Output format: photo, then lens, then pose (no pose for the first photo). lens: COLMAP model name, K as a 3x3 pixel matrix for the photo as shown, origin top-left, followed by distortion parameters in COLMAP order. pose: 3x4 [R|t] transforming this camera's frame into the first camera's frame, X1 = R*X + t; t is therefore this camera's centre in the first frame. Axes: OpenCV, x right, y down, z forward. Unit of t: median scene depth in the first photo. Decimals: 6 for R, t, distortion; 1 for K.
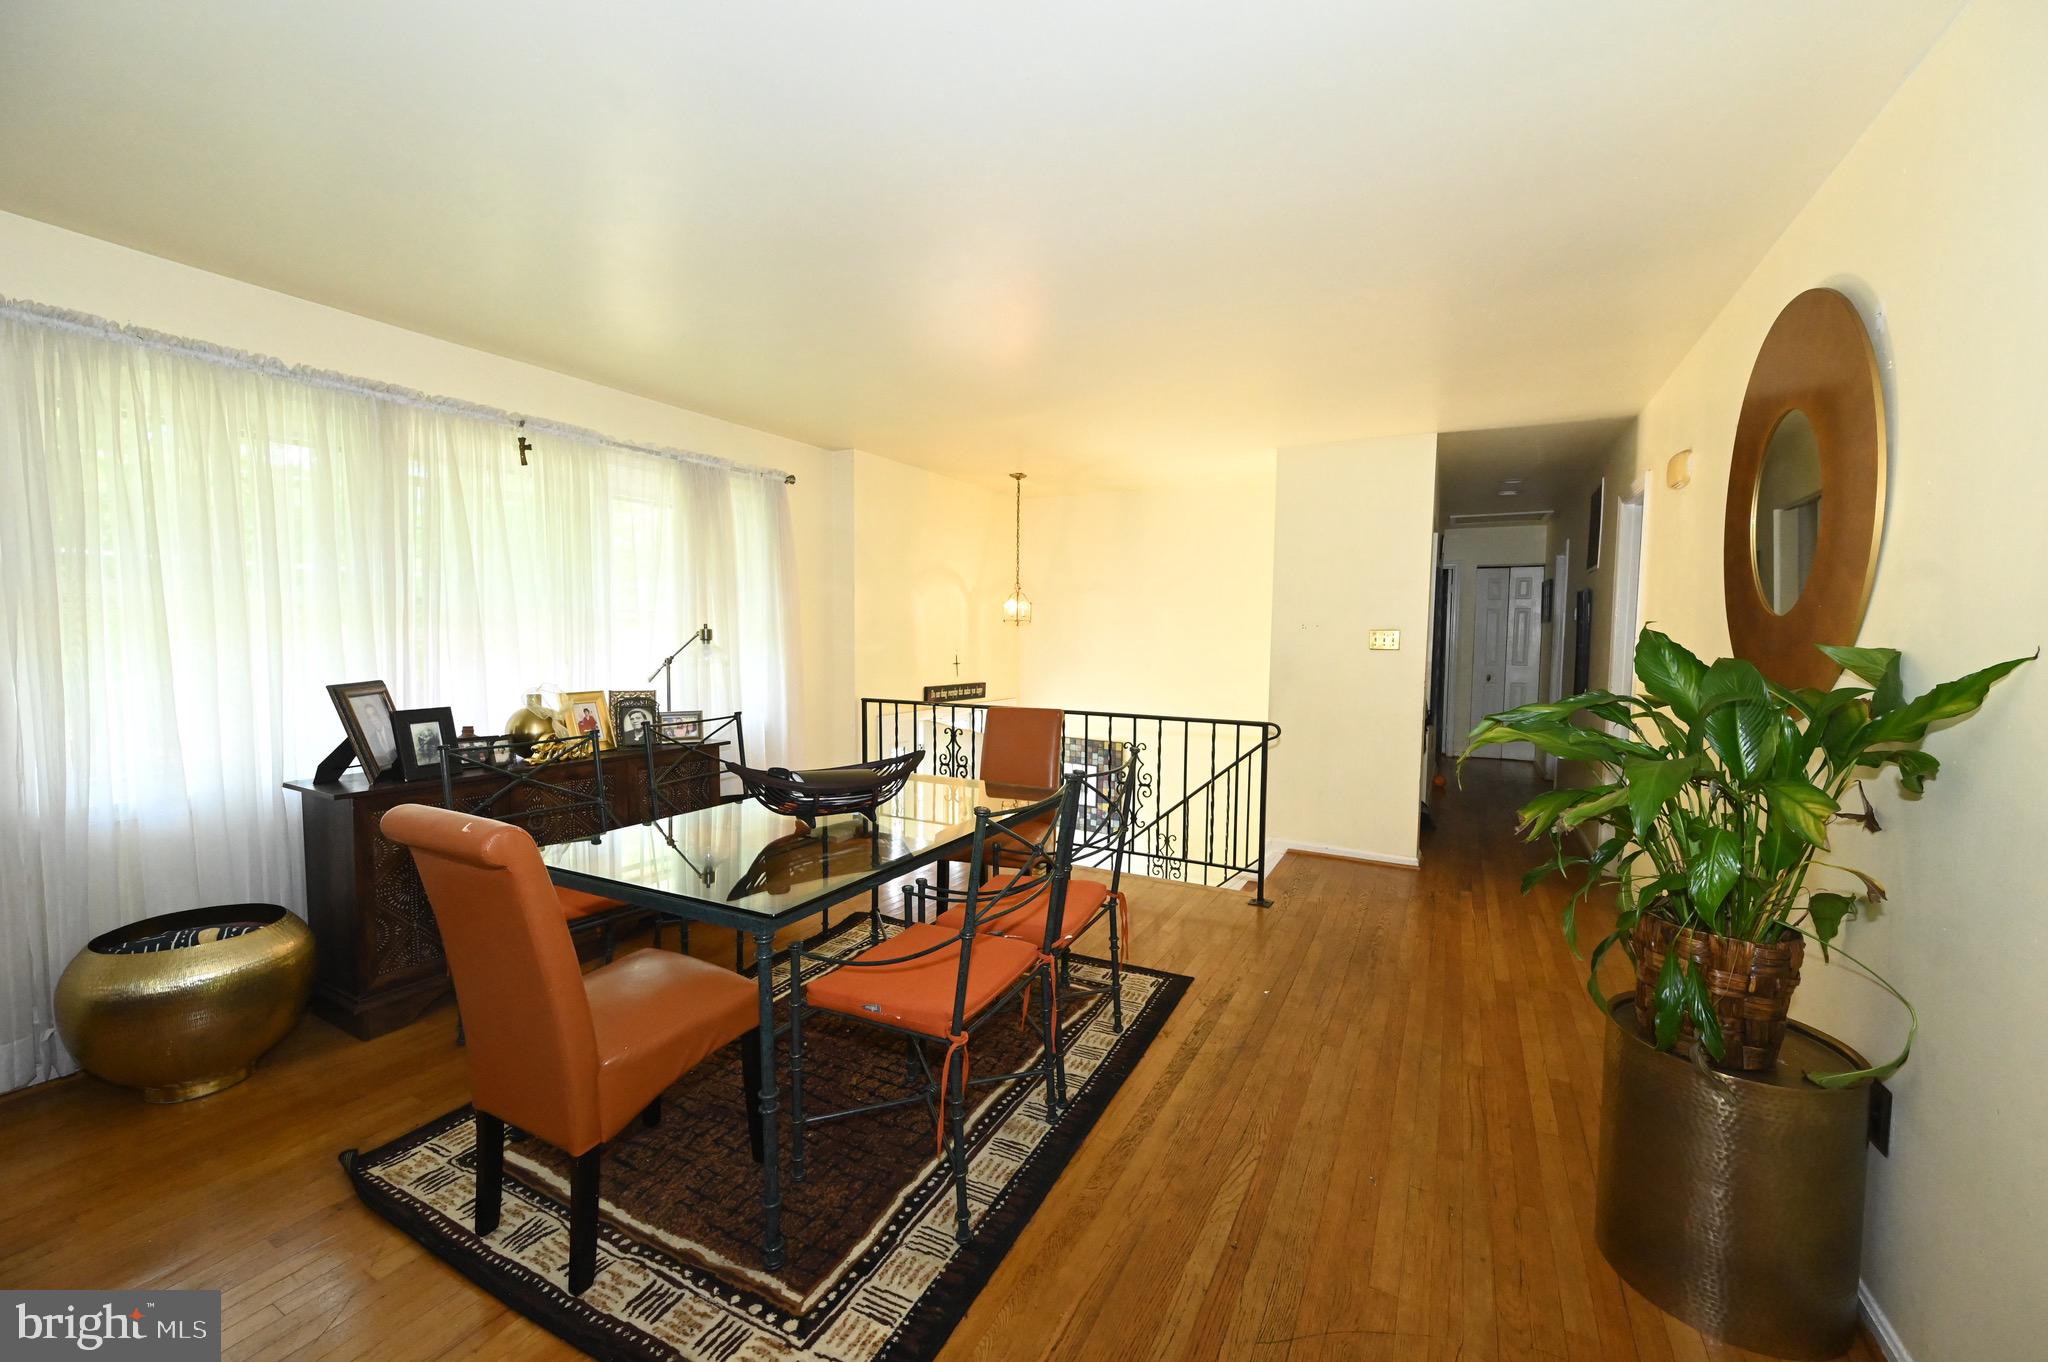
lens RADIAL K [[812.0, 0, 1042.5], [0, 812.0, 687.1], [0, 0, 1]] dist [-0.001151, 0.000066]
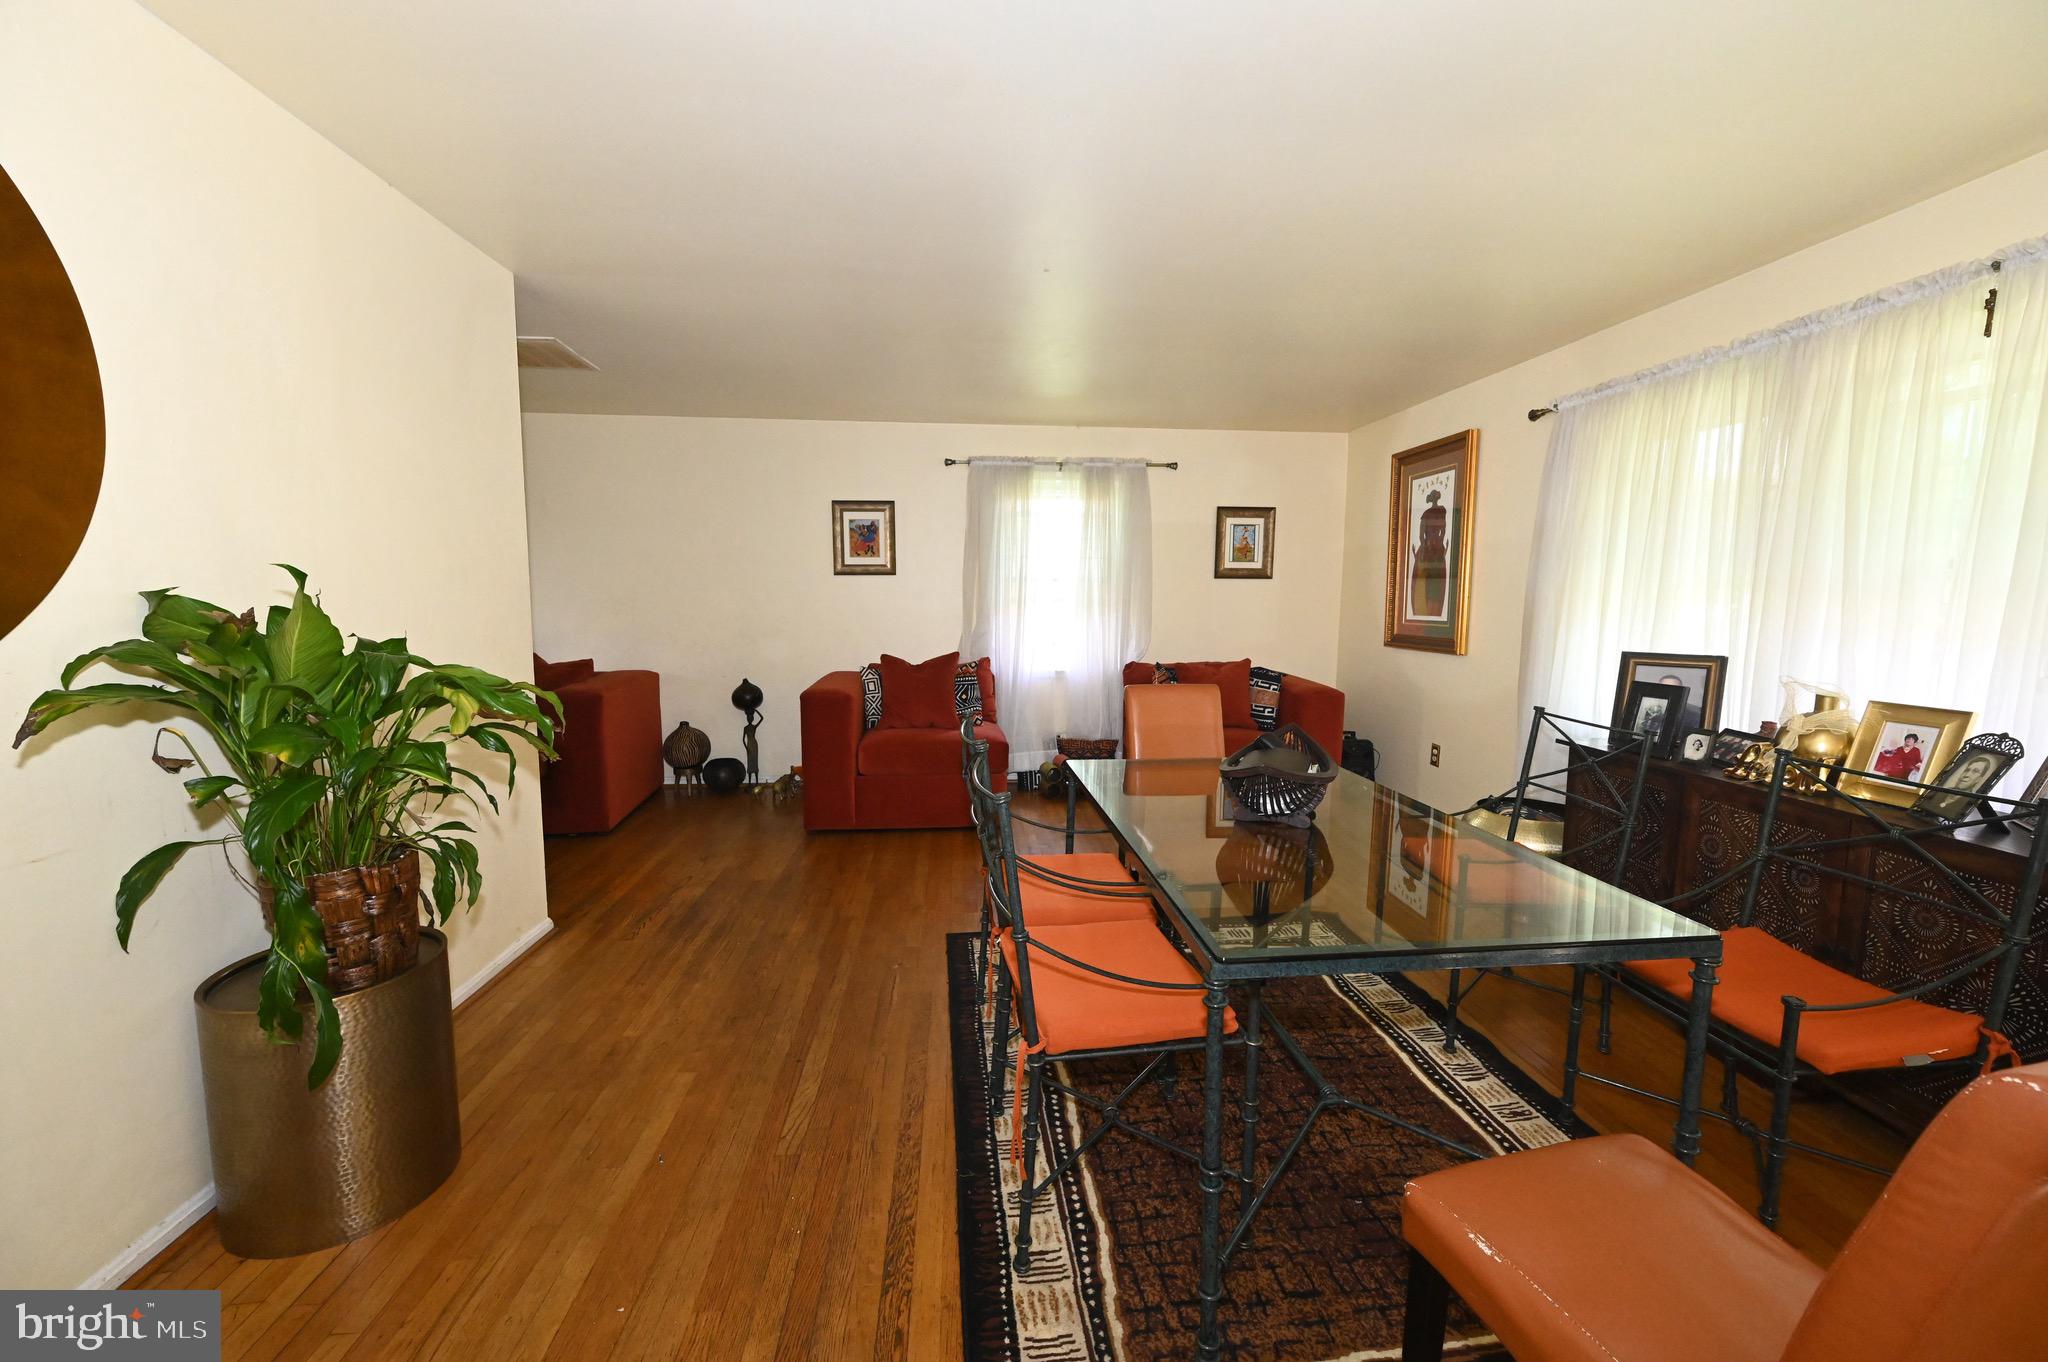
lens RADIAL K [[807.3, 0, 1034.3], [0, 807.3, 676.8], [0, 0, 1]] dist [-0.000931, 0.000108]
pose [[-0.847542, 0.034888, -0.529580, 0.272543], [-0.047148, 0.988942, 0.140608, -0.059825], [0.528629, 0.144140, -0.836525, 1.027908]]
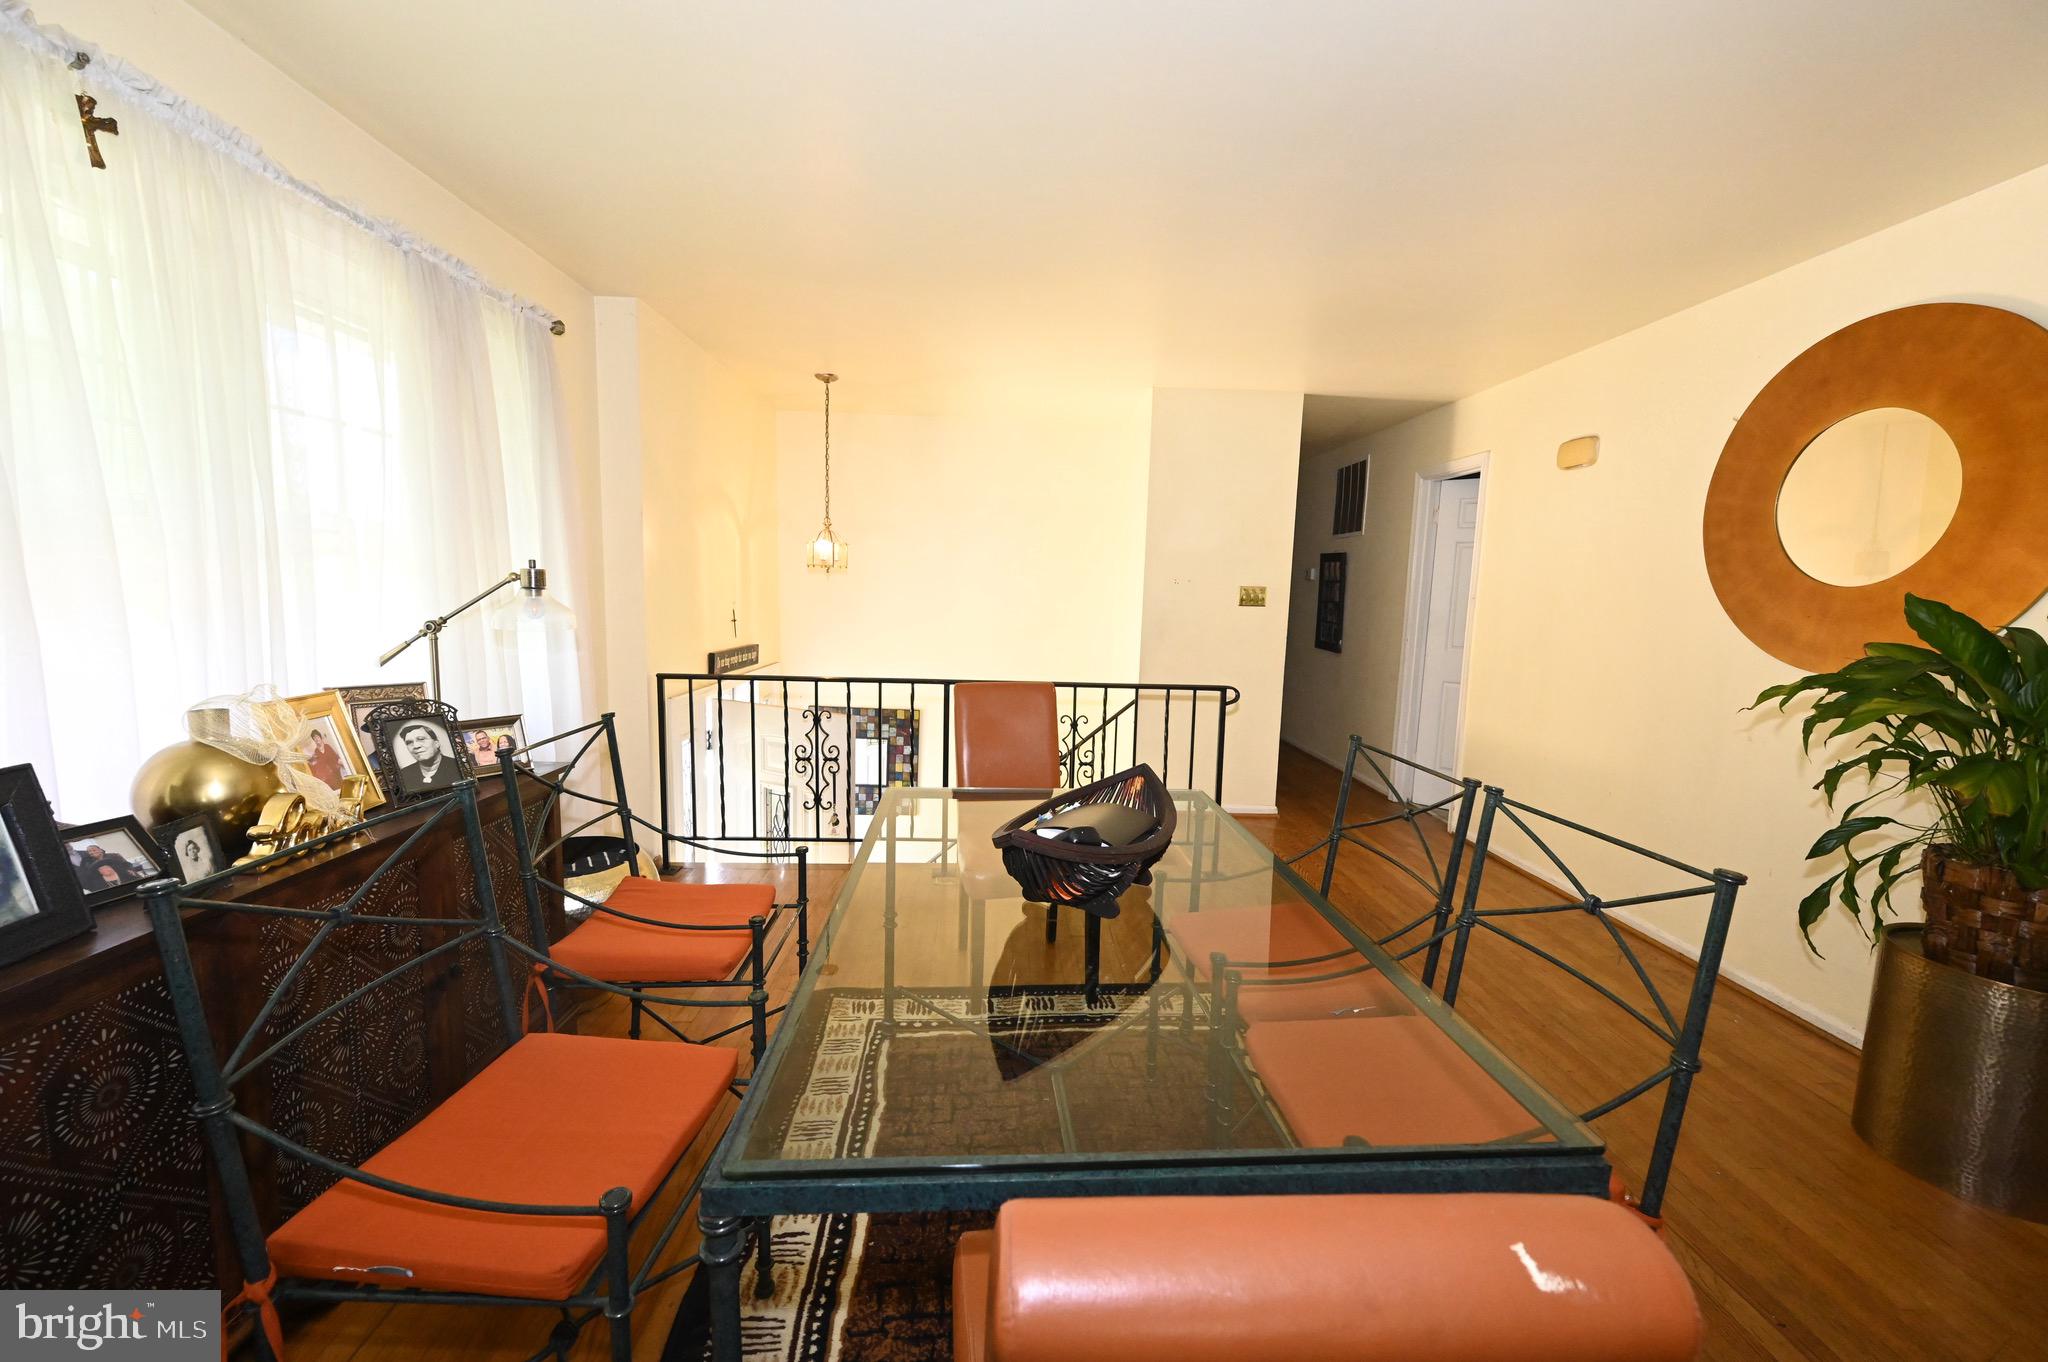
lens RADIAL K [[802.8, 0, 1031.3], [0, 802.8, 680.5], [0, 0, 1]] dist [-0.001558, 0.000198]
pose [[0.857242, -0.044819, 0.512959, -0.393526], [0.016719, 0.998102, 0.059268, -0.020783], [-0.514642, -0.042231, 0.856365, 0.336403]]
